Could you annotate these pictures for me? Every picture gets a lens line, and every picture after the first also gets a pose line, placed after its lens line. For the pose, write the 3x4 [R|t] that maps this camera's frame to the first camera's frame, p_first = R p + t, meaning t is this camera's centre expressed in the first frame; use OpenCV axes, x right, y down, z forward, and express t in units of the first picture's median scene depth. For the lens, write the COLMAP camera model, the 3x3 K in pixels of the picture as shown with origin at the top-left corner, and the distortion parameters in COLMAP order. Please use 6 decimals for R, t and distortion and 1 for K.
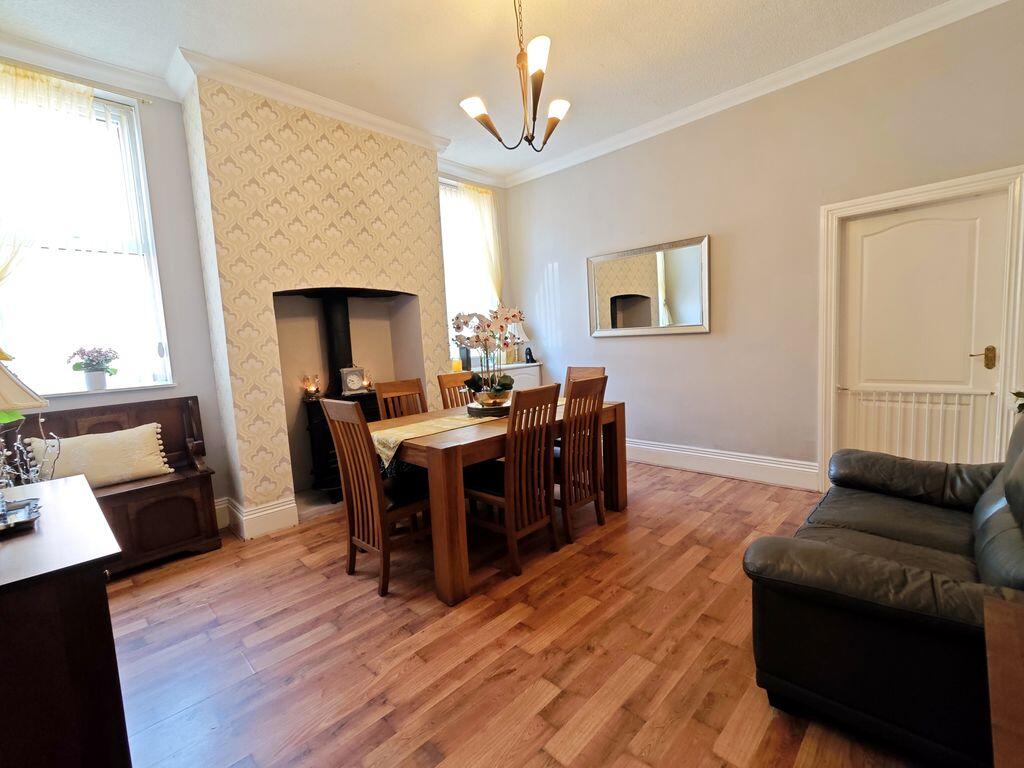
lens RADIAL K [[461.9, 0, 507.4], [0, 461.9, 383.1], [0, 0, 1]] dist [-0.000900, -0.000144]
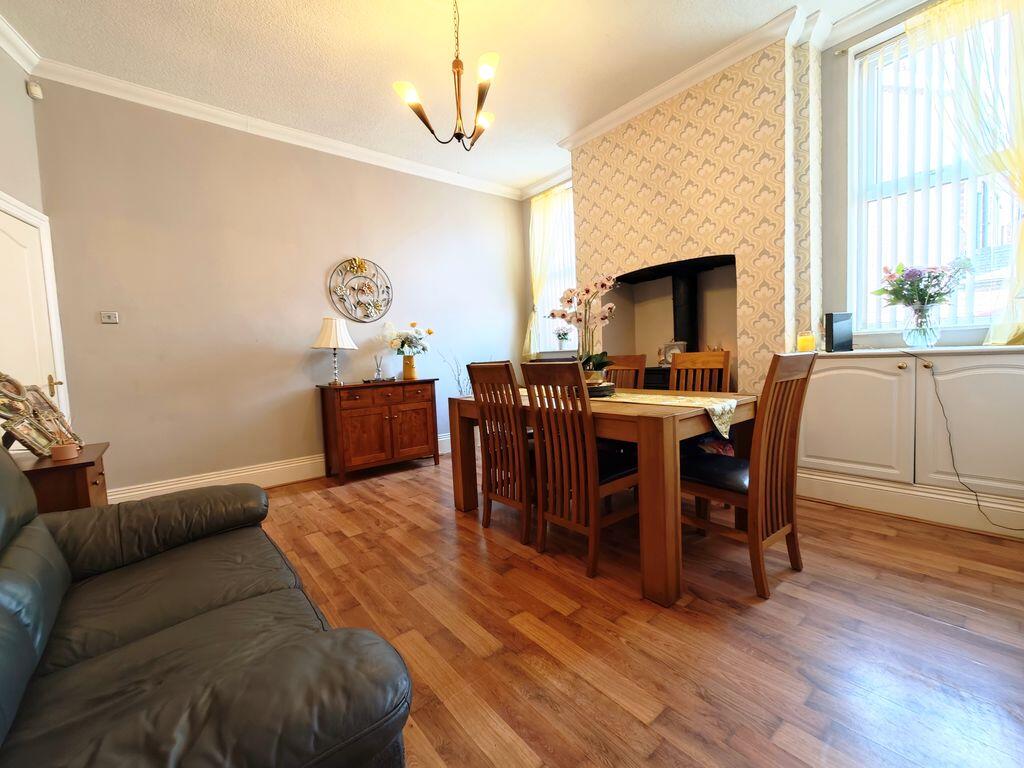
lens RADIAL K [[425.0, 0, 509.5], [0, 425.0, 386.5], [0, 0, 1]] dist [-0.003035, 0.000102]
pose [[-0.115509, 0.126832, -0.985176, 1.170525], [-0.042694, 0.990264, 0.132493, -0.081461], [0.992388, 0.057365, -0.108970, 1.341288]]
